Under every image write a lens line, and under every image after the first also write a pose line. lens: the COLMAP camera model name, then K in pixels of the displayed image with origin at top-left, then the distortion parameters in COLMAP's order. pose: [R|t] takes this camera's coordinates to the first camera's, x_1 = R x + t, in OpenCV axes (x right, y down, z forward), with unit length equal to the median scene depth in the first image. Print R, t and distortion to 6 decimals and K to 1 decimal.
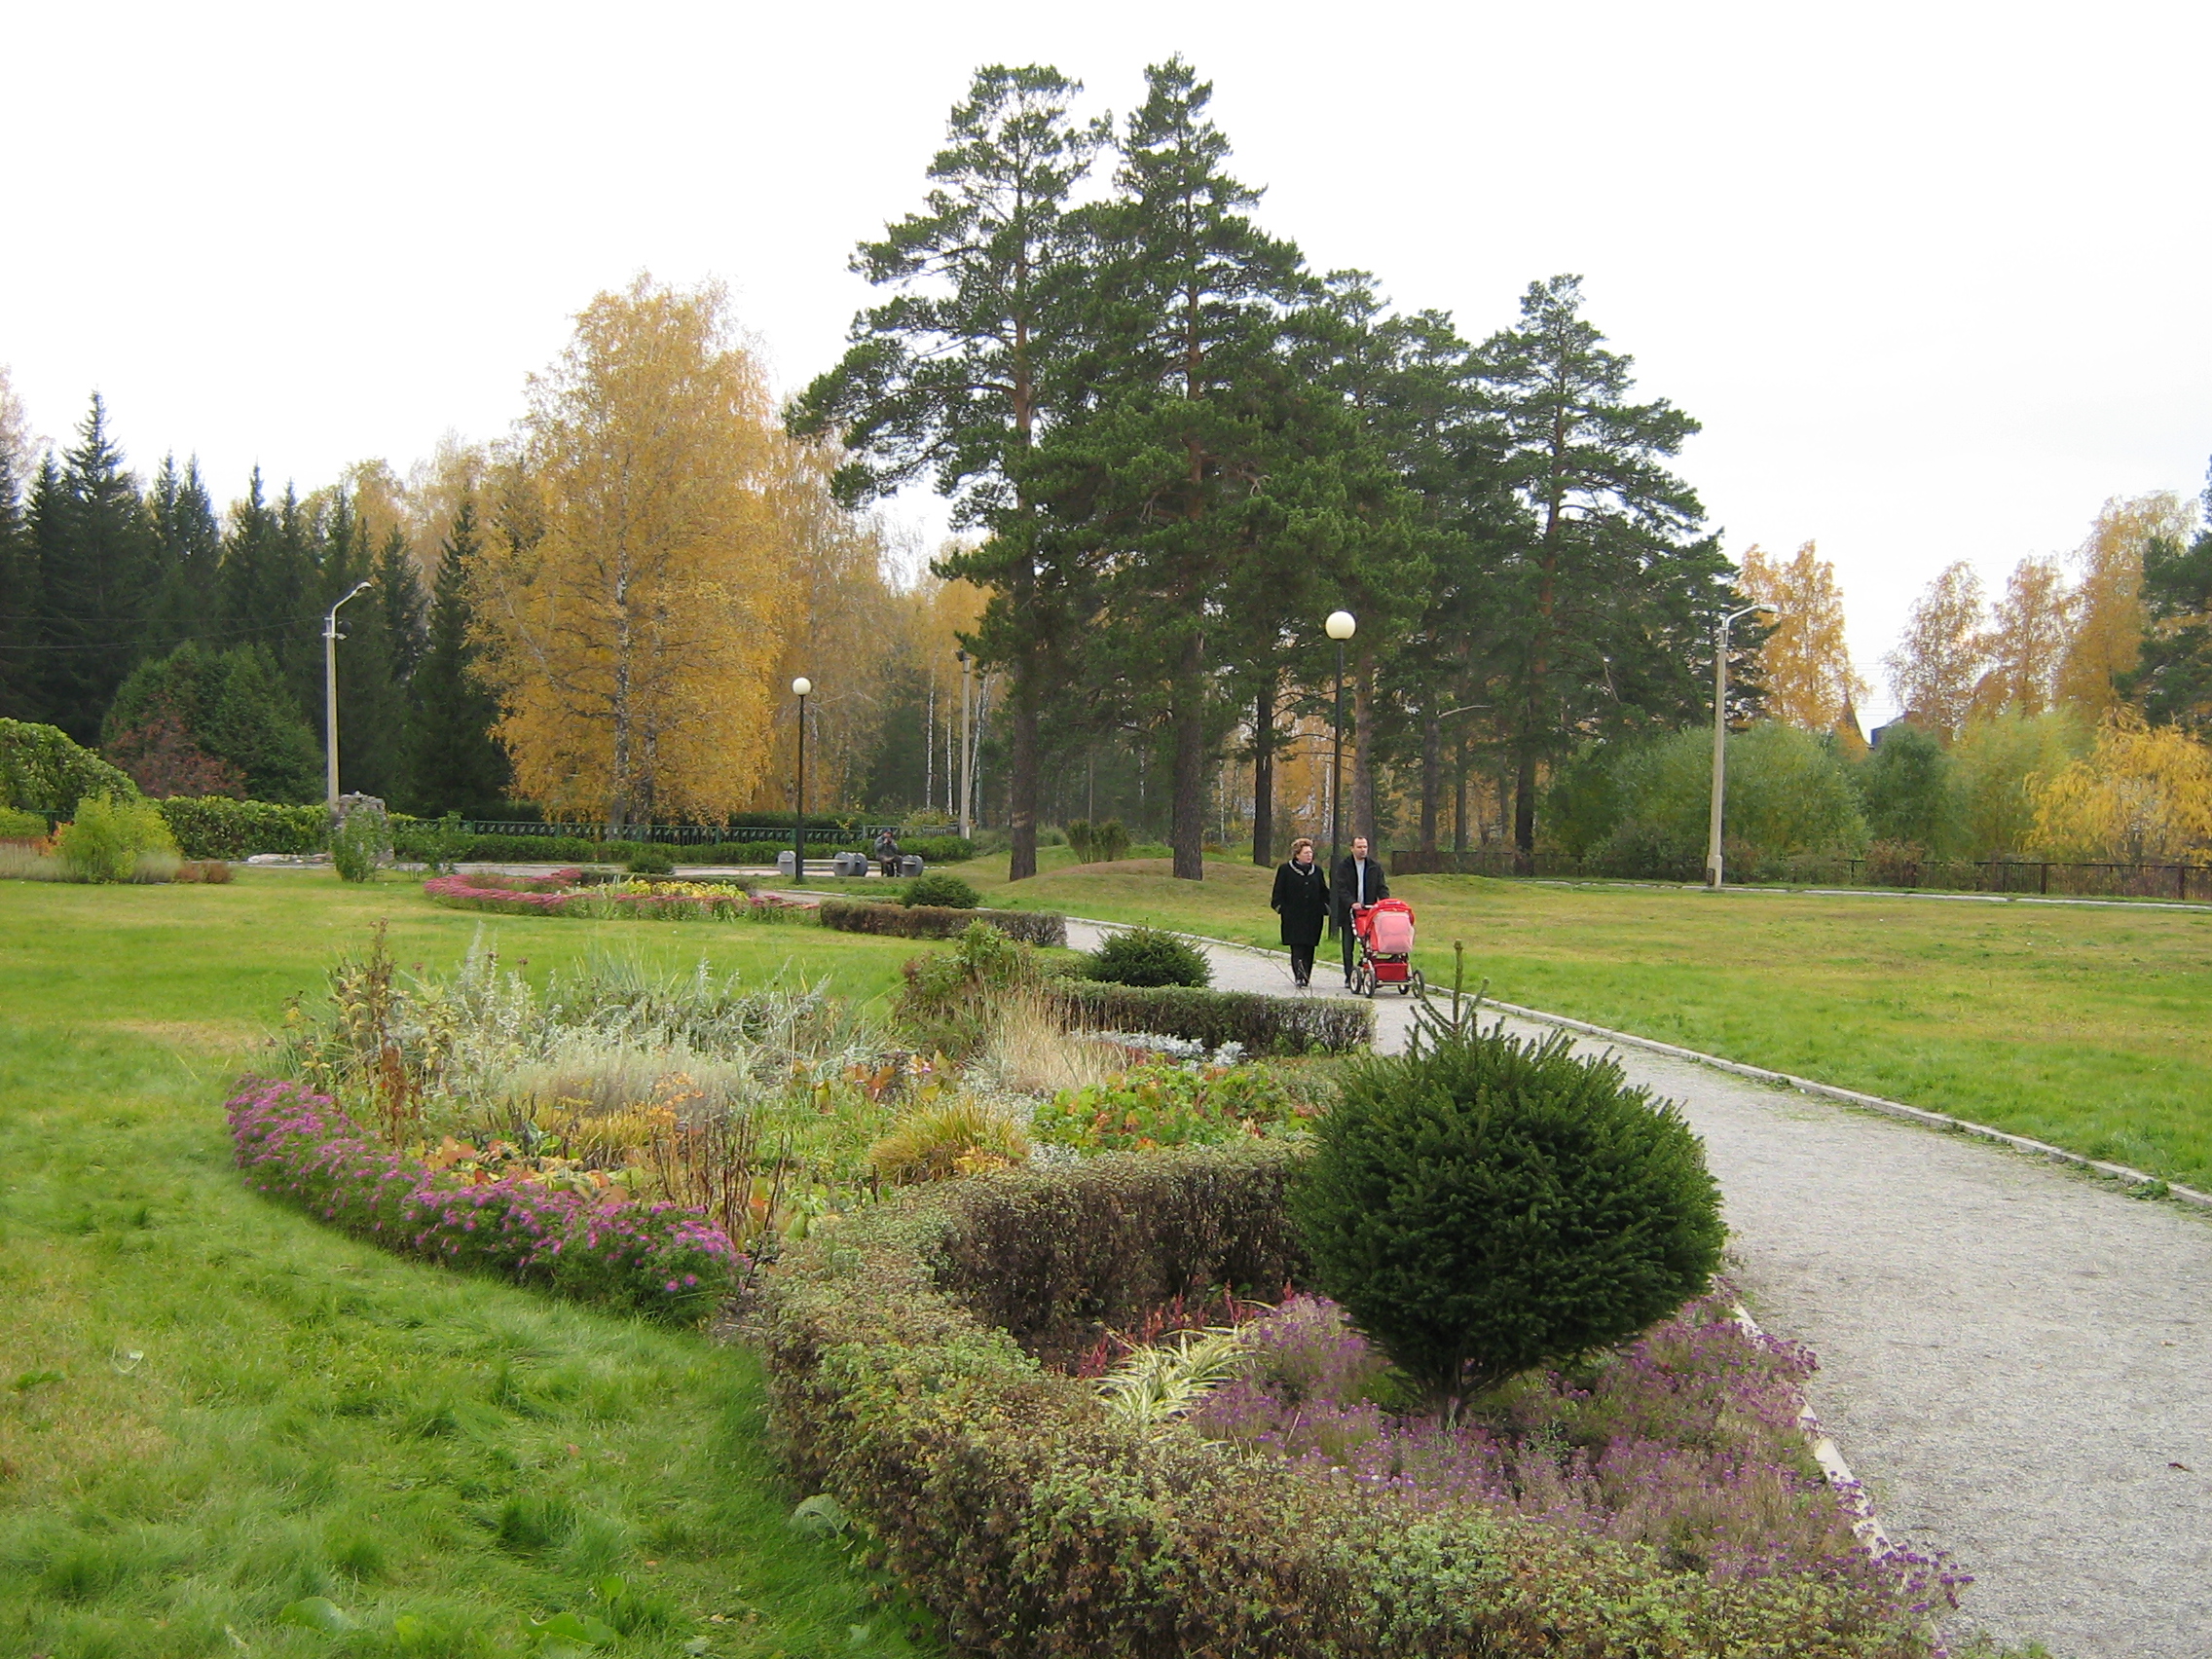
lens RADIAL K [[2462.4, 0, 1101.5], [0, 2462.4, 826.2], [0, 0, 1]] dist [-0.131754, 0.000000]
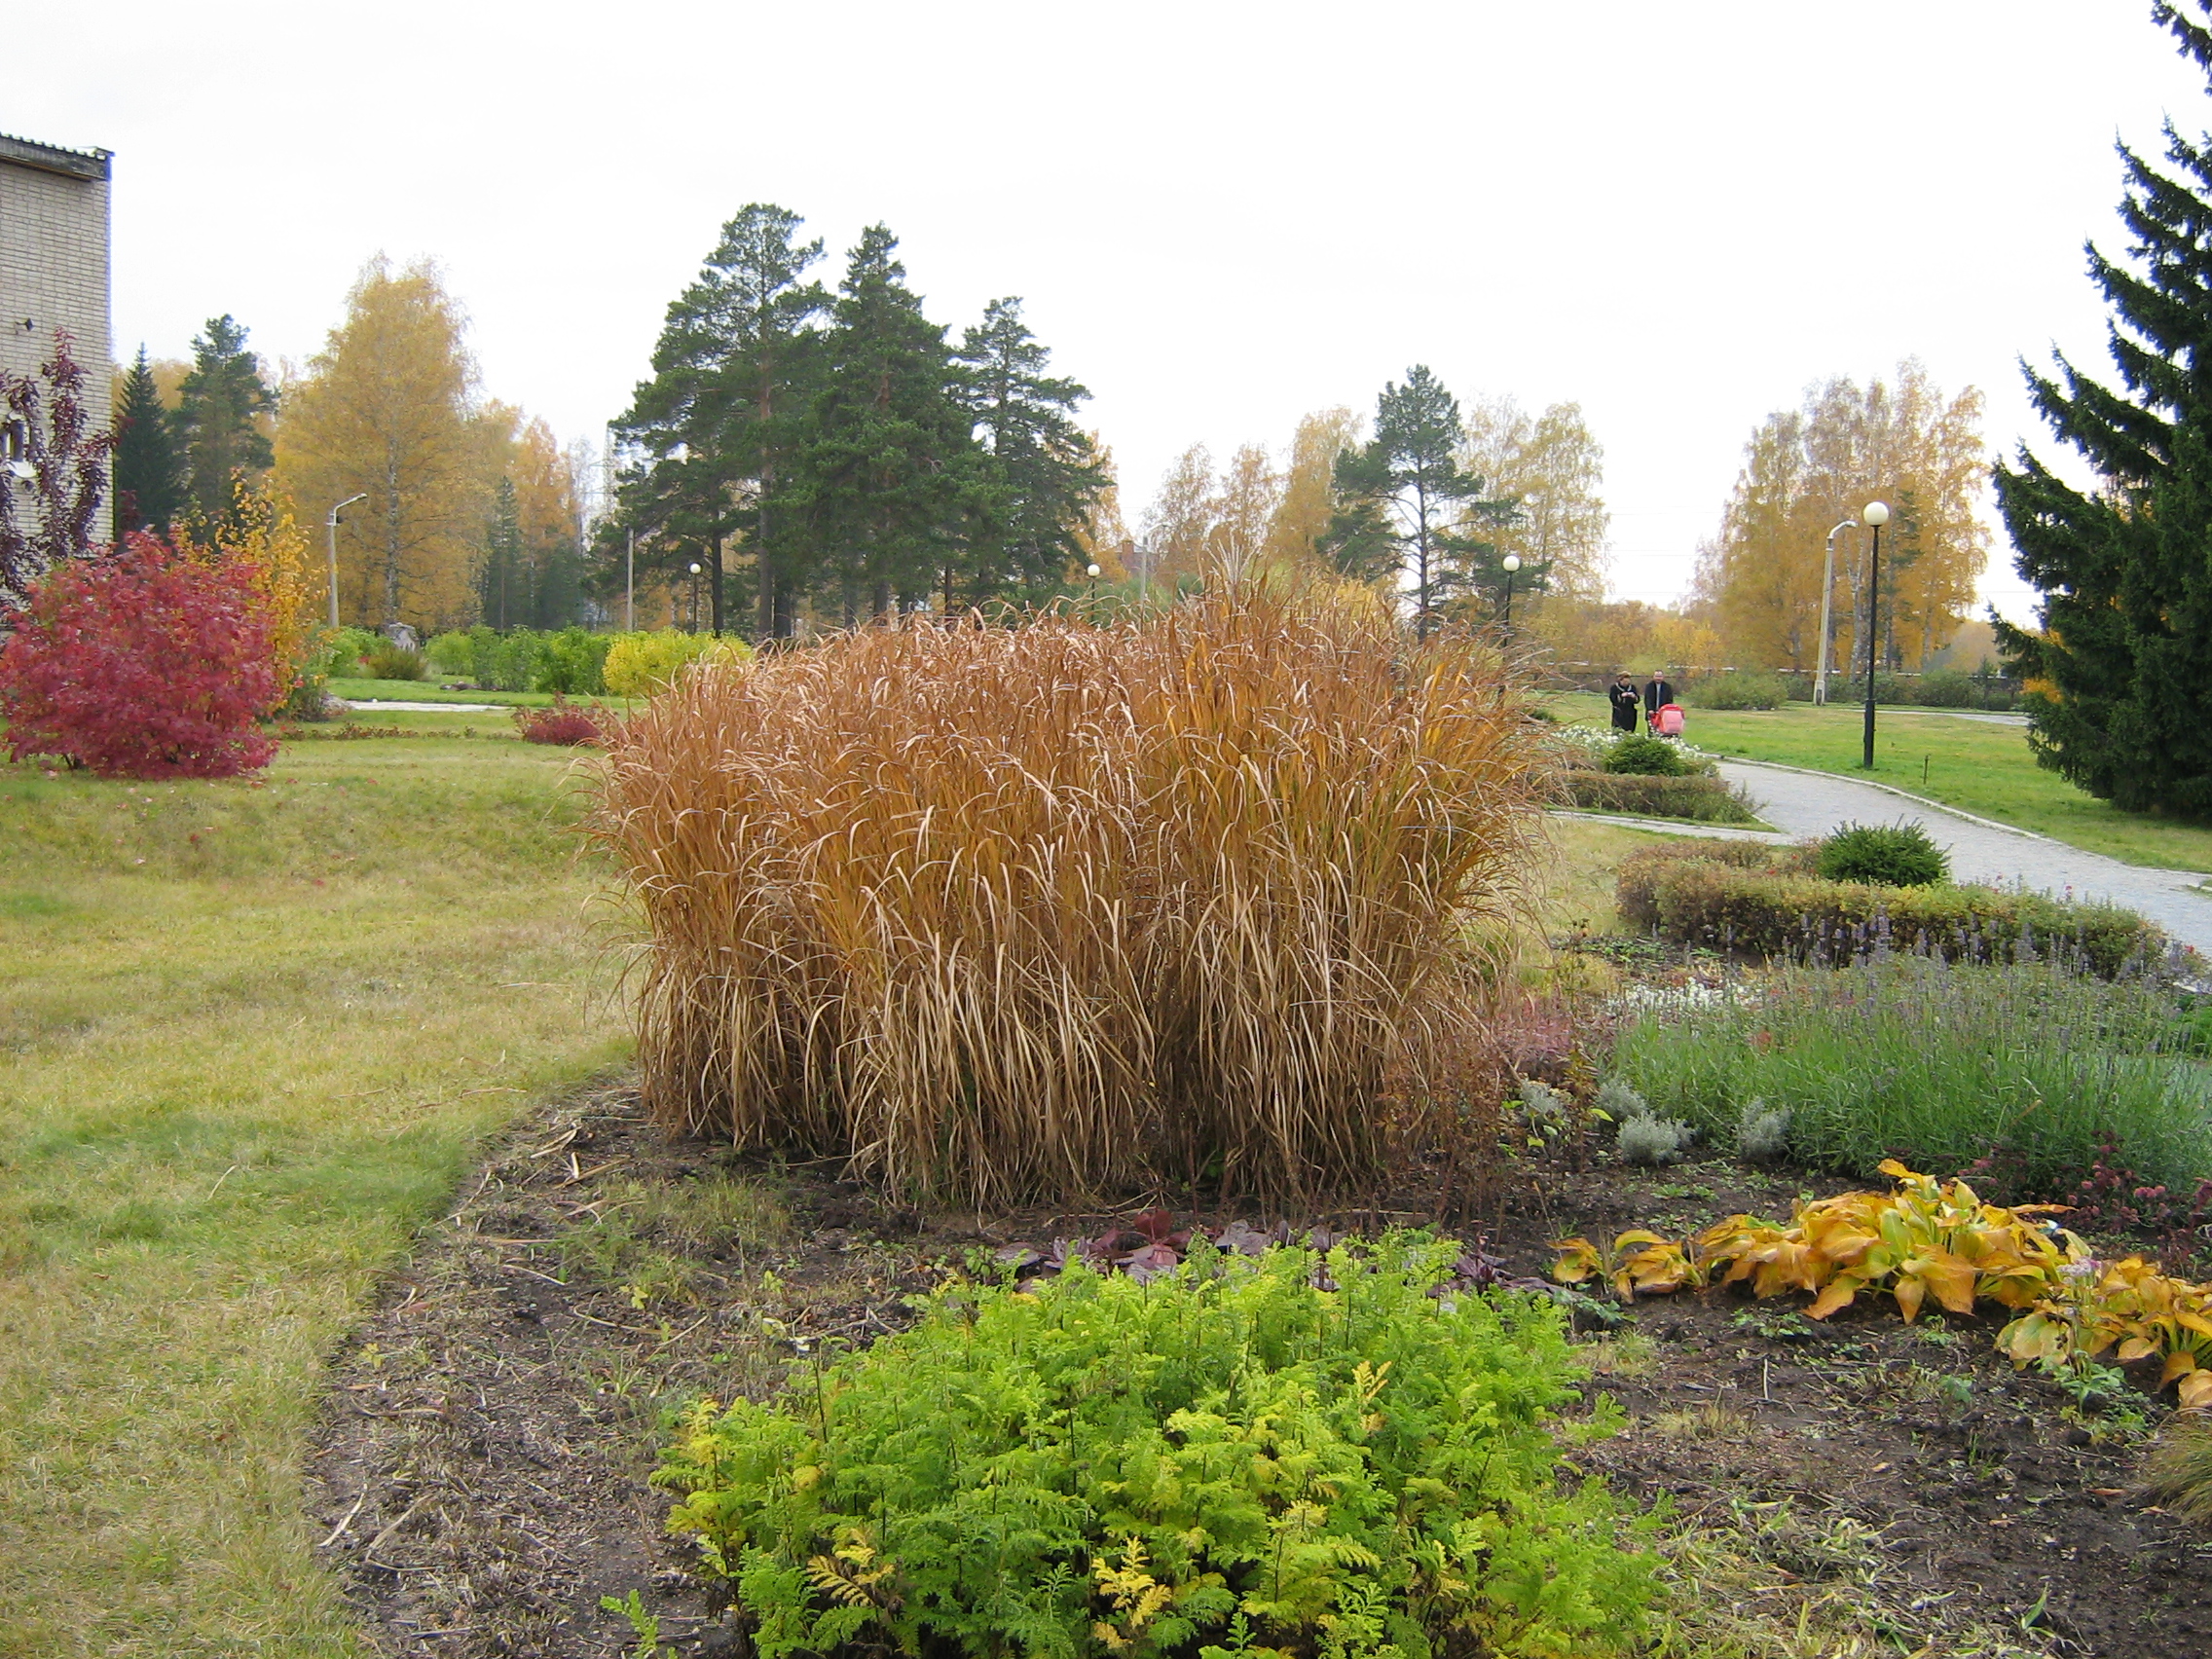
lens RADIAL K [[2462.4, 0, 1107.9], [0, 2462.4, 828.9], [0, 0, 1]] dist [-0.131754, 0.000000]
pose [[0.941006, -0.023036, 0.337605, -0.295528], [-0.005831, 0.996428, 0.084244, -0.013597], [-0.338340, -0.081242, 0.937510, -0.545811]]
